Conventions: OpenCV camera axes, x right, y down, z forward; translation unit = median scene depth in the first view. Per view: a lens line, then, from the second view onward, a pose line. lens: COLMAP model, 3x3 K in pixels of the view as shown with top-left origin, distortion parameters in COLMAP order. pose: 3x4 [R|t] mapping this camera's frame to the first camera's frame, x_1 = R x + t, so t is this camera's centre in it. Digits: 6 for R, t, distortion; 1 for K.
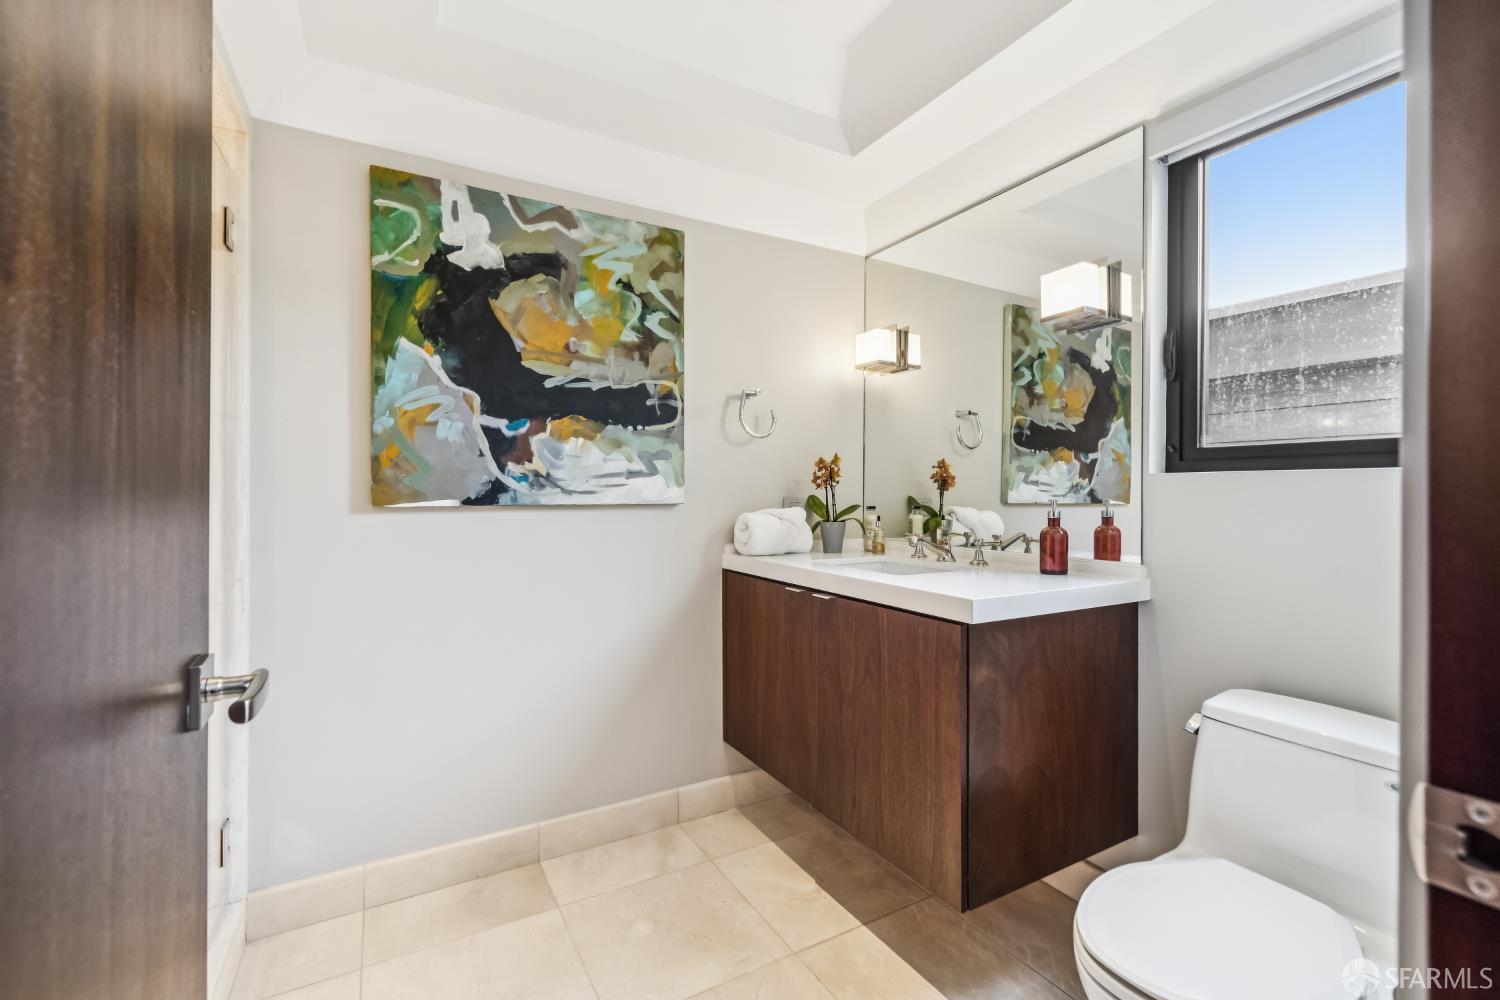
lens RADIAL K [[649.7, 0, 751.2], [0, 649.7, 493.8], [0, 0, 1]] dist [0.000145, 0.000009]
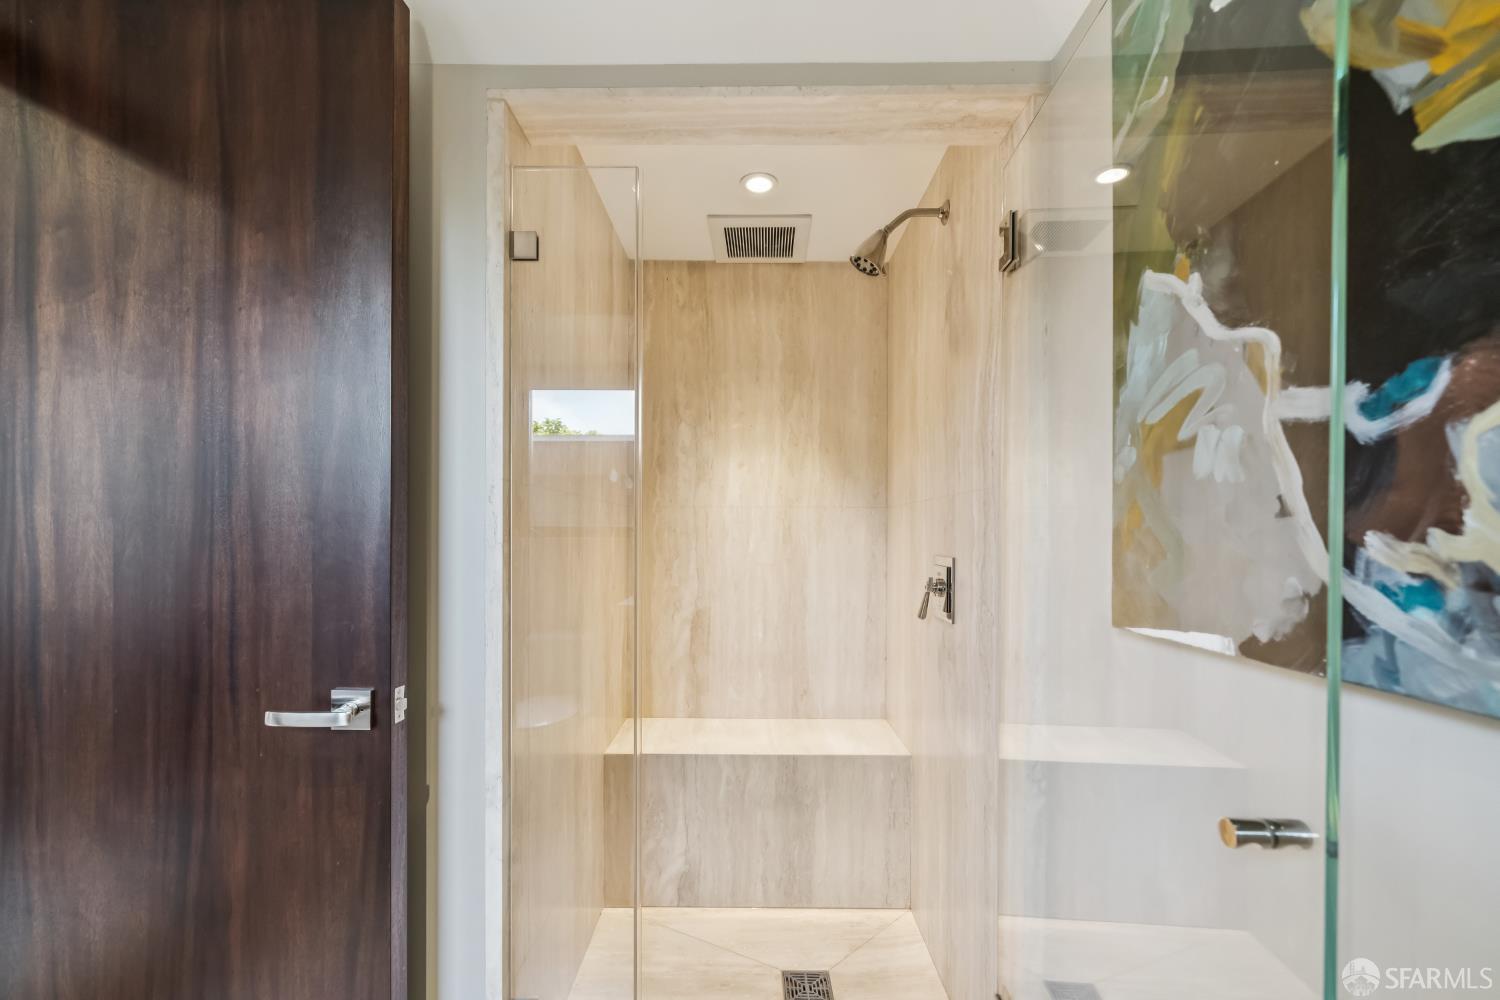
lens RADIAL K [[623.7, 0, 740.2], [0, 623.7, 536.7], [0, 0, 1]] dist [-0.003513, -0.000586]
pose [[-0.510511, -0.001136, -0.859871, -0.006937], [-0.008573, 0.999956, 0.003768, -0.046538], [0.859829, 0.009295, -0.510498, 0.924928]]
